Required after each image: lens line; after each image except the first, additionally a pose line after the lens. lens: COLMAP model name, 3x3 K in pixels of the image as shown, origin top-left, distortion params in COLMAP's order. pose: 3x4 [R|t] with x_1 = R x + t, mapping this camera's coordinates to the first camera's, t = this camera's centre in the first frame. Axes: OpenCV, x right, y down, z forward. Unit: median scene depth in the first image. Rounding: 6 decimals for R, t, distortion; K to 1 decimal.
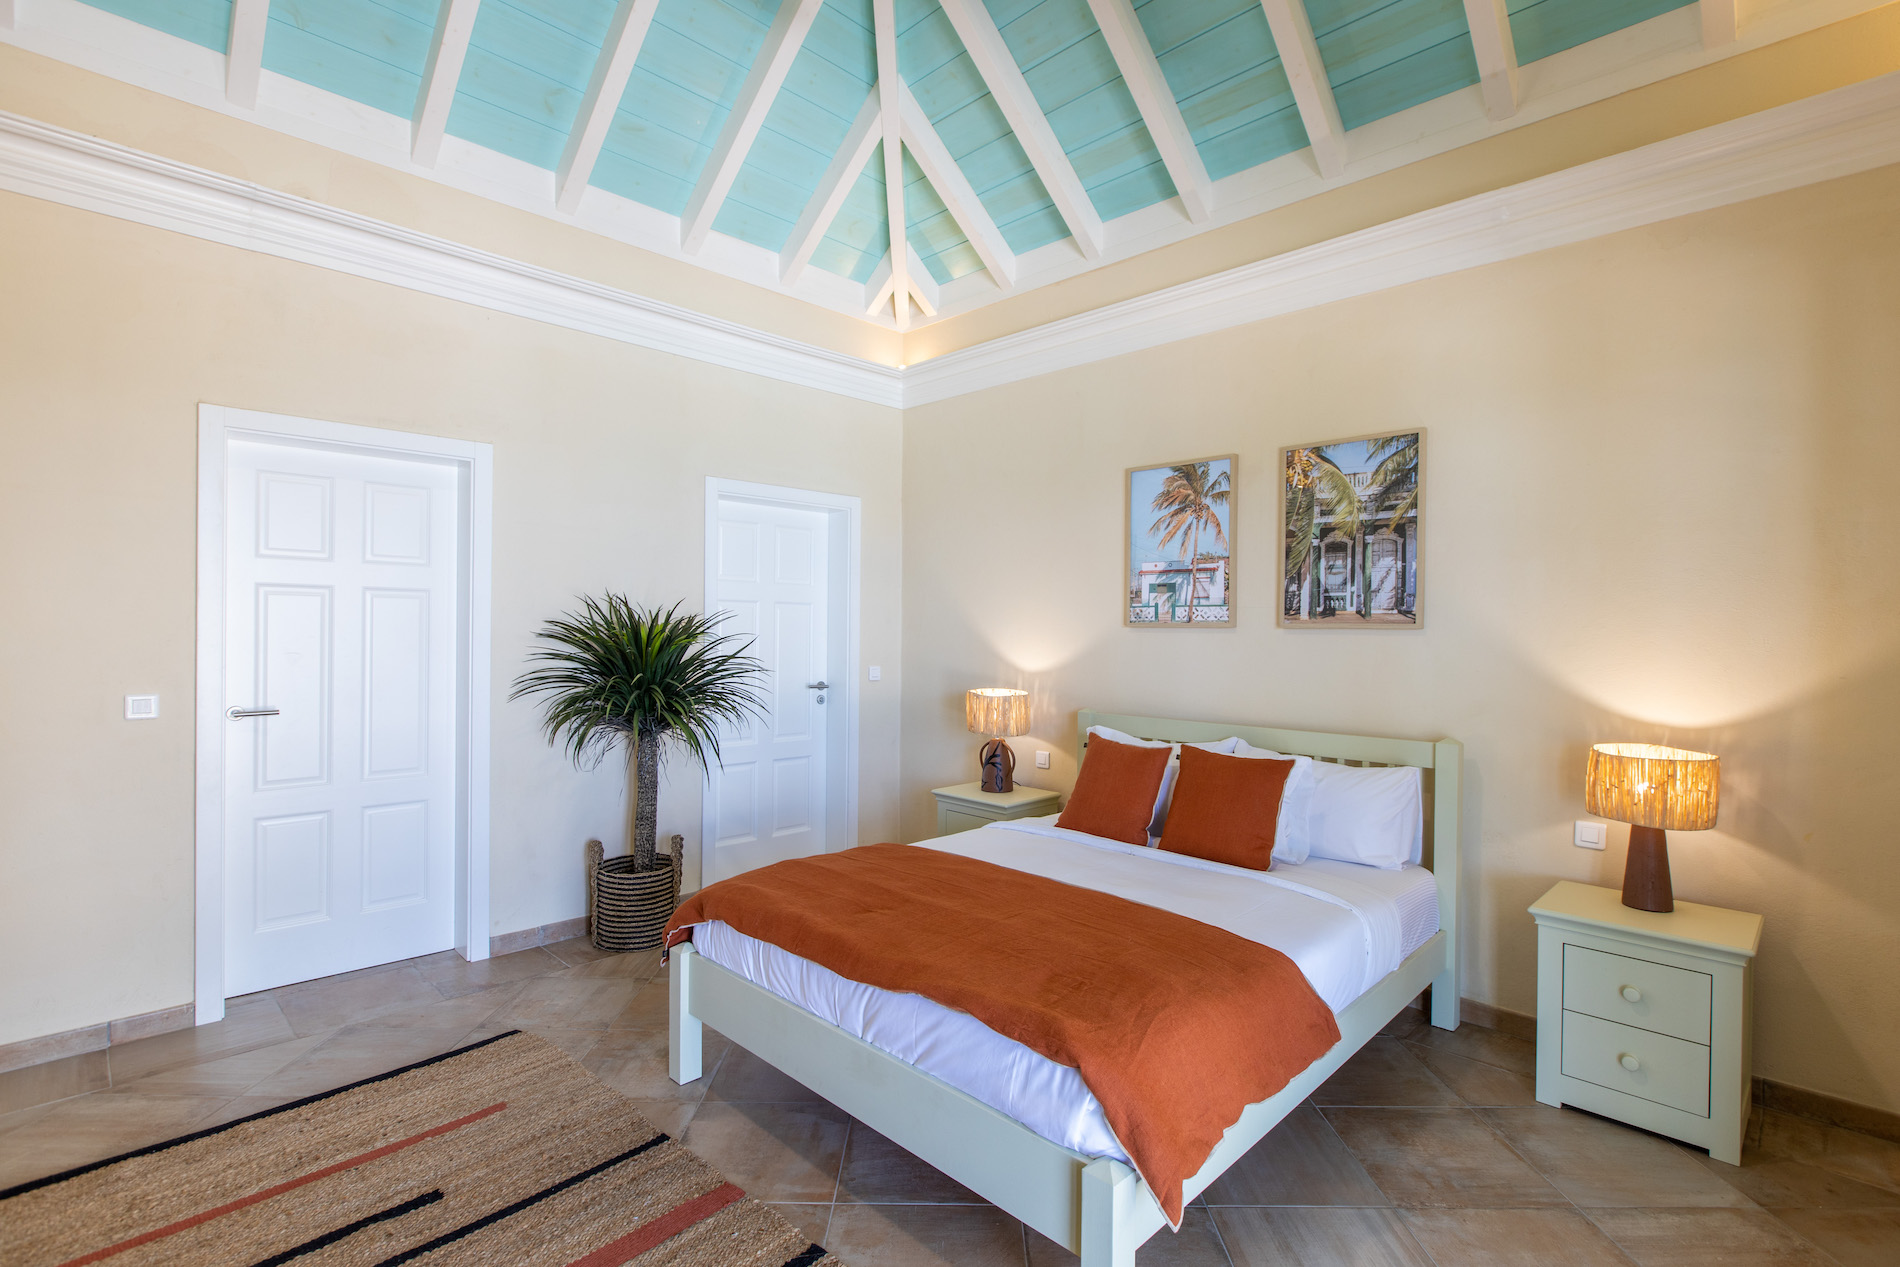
lens RADIAL K [[886.5, 0, 950.0], [0, 886.5, 633.5], [0, 0, 1]] dist [-0.002131, -0.000241]
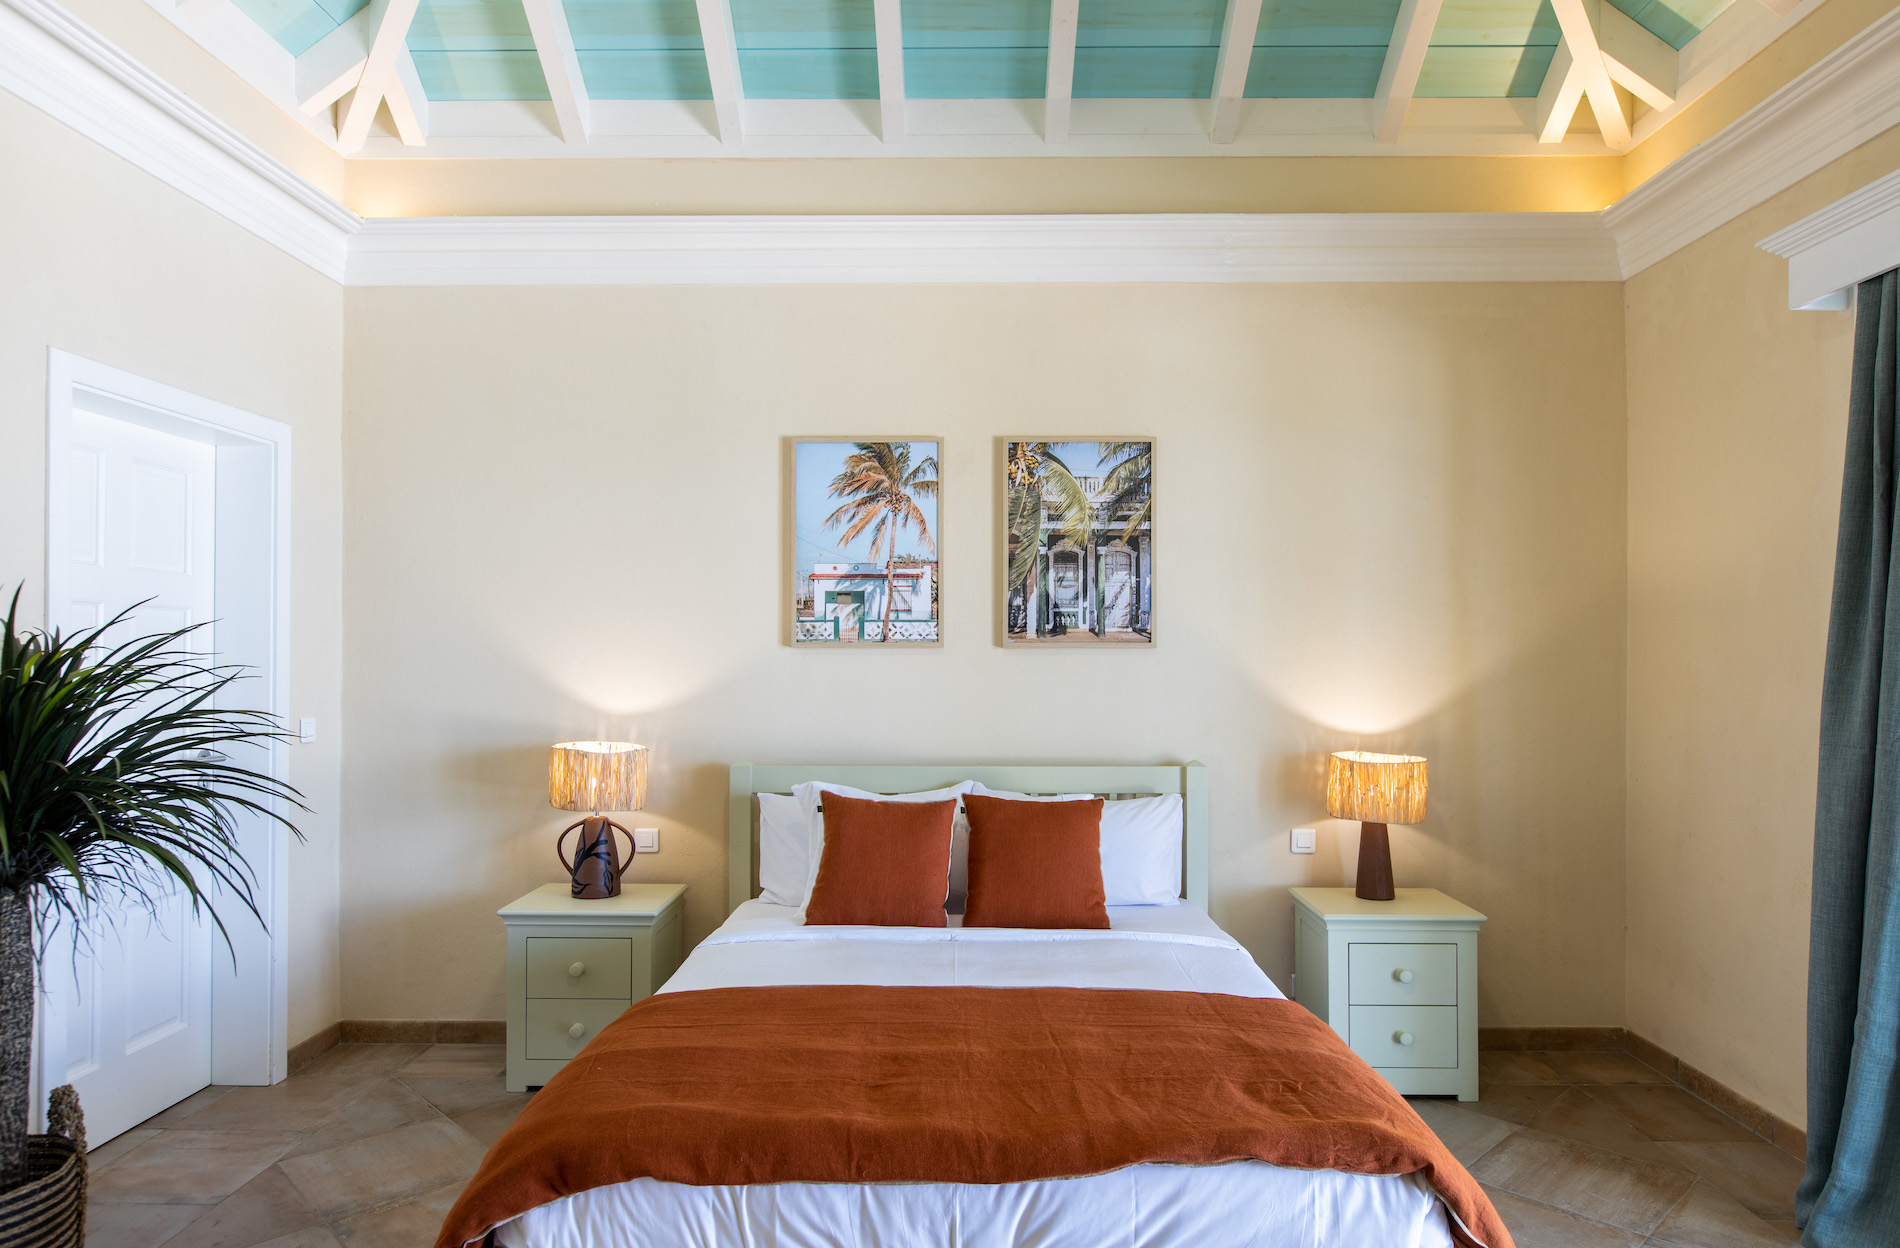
lens RADIAL K [[1150.8, 0, 955.4], [0, 1150.8, 636.3], [0, 0, 1]] dist [0.001479, -0.000403]
pose [[0.719986, 0.000367, 0.693988, -0.437605], [0.010023, 0.999890, -0.010927, -0.005955], [-0.693916, 0.014823, 0.719903, 0.236069]]
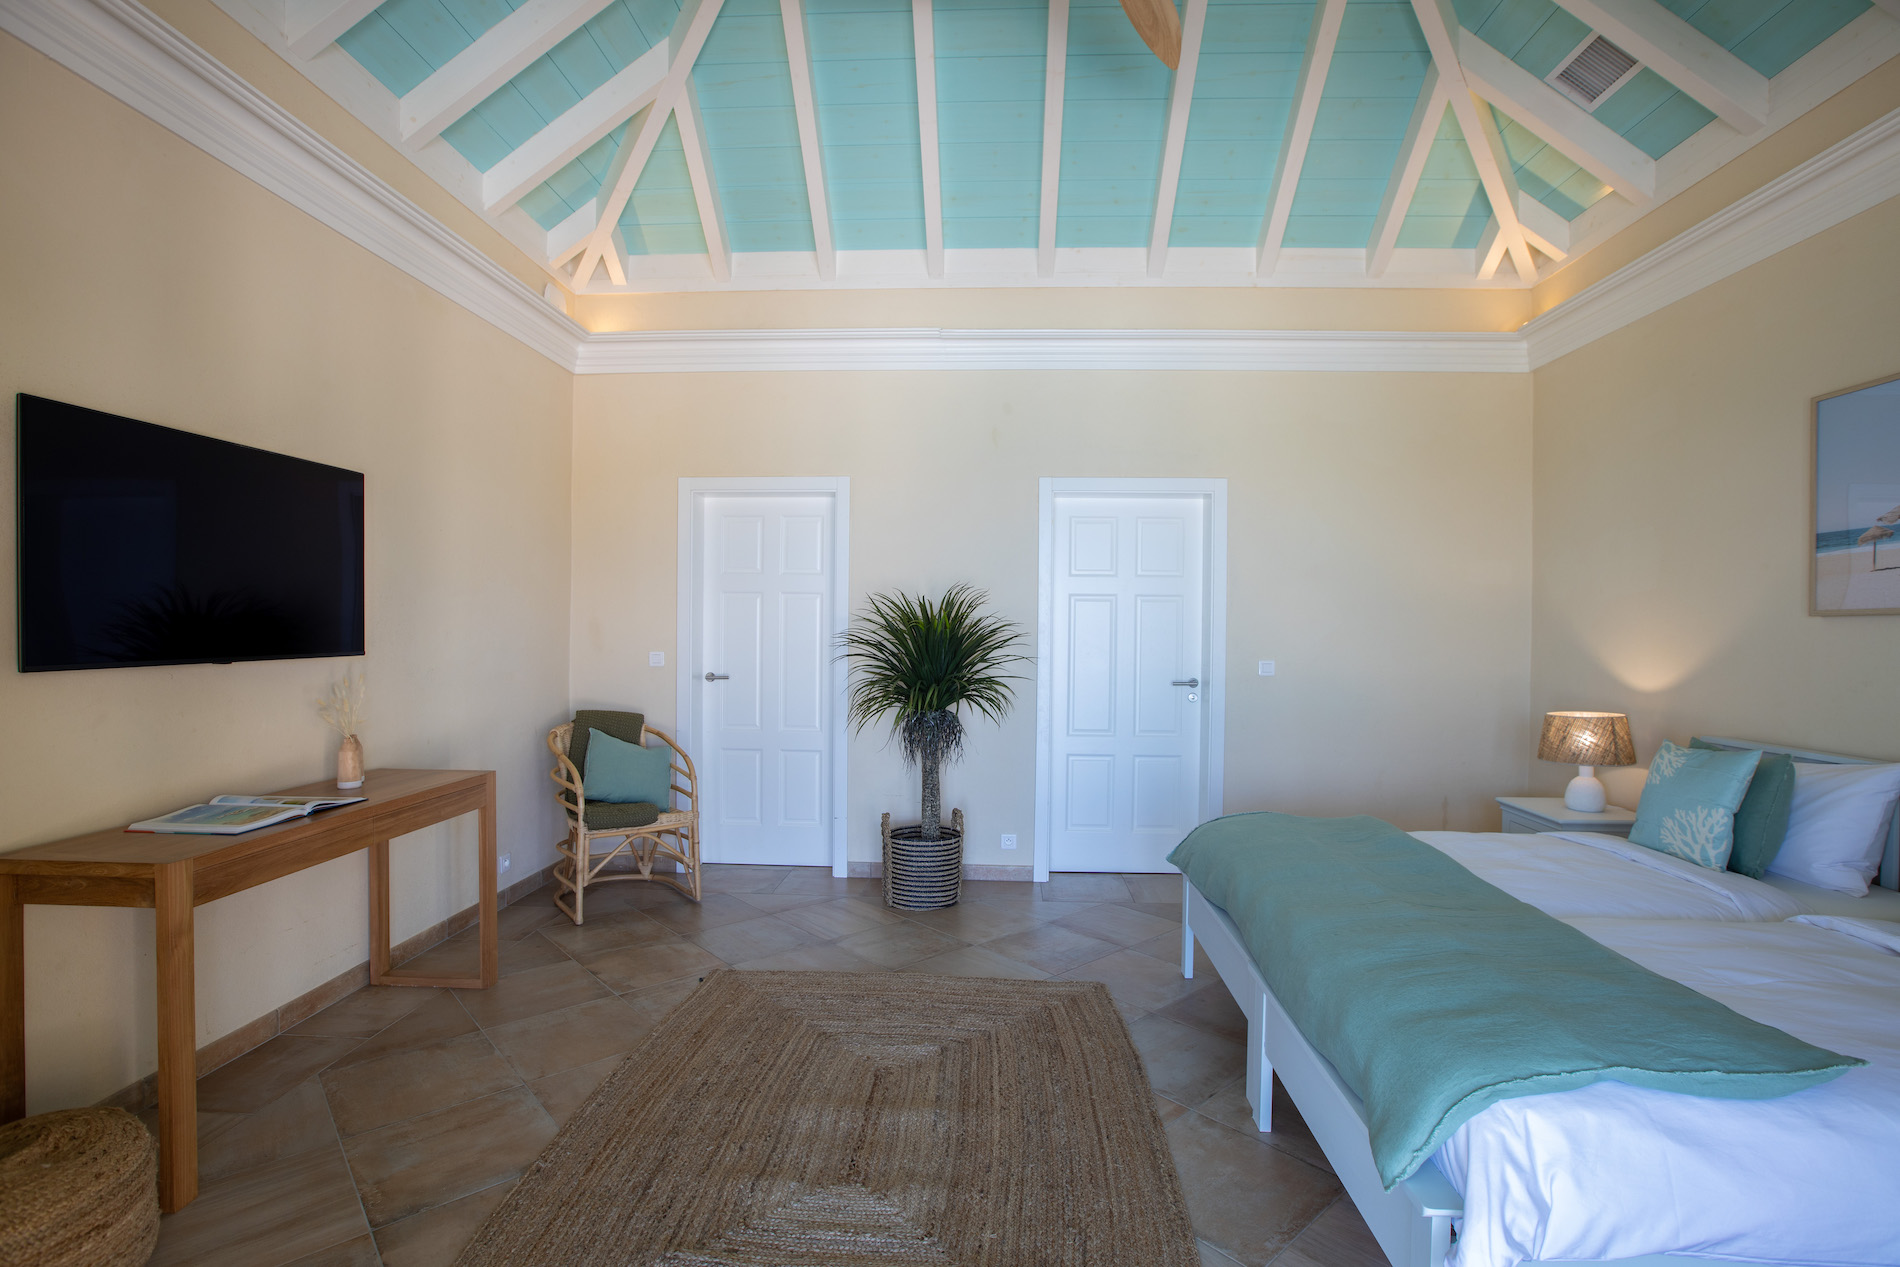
lens RADIAL K [[753.2, 0, 950.0], [0, 753.2, 633.5], [0, 0, 1]] dist [-0.066363, -0.000050]
pose [[0.667568, 0.005284, -0.744530, 0.134964], [-0.000178, 0.999976, 0.006938, 0.000869], [0.744549, -0.004499, 0.667553, 0.145066]]
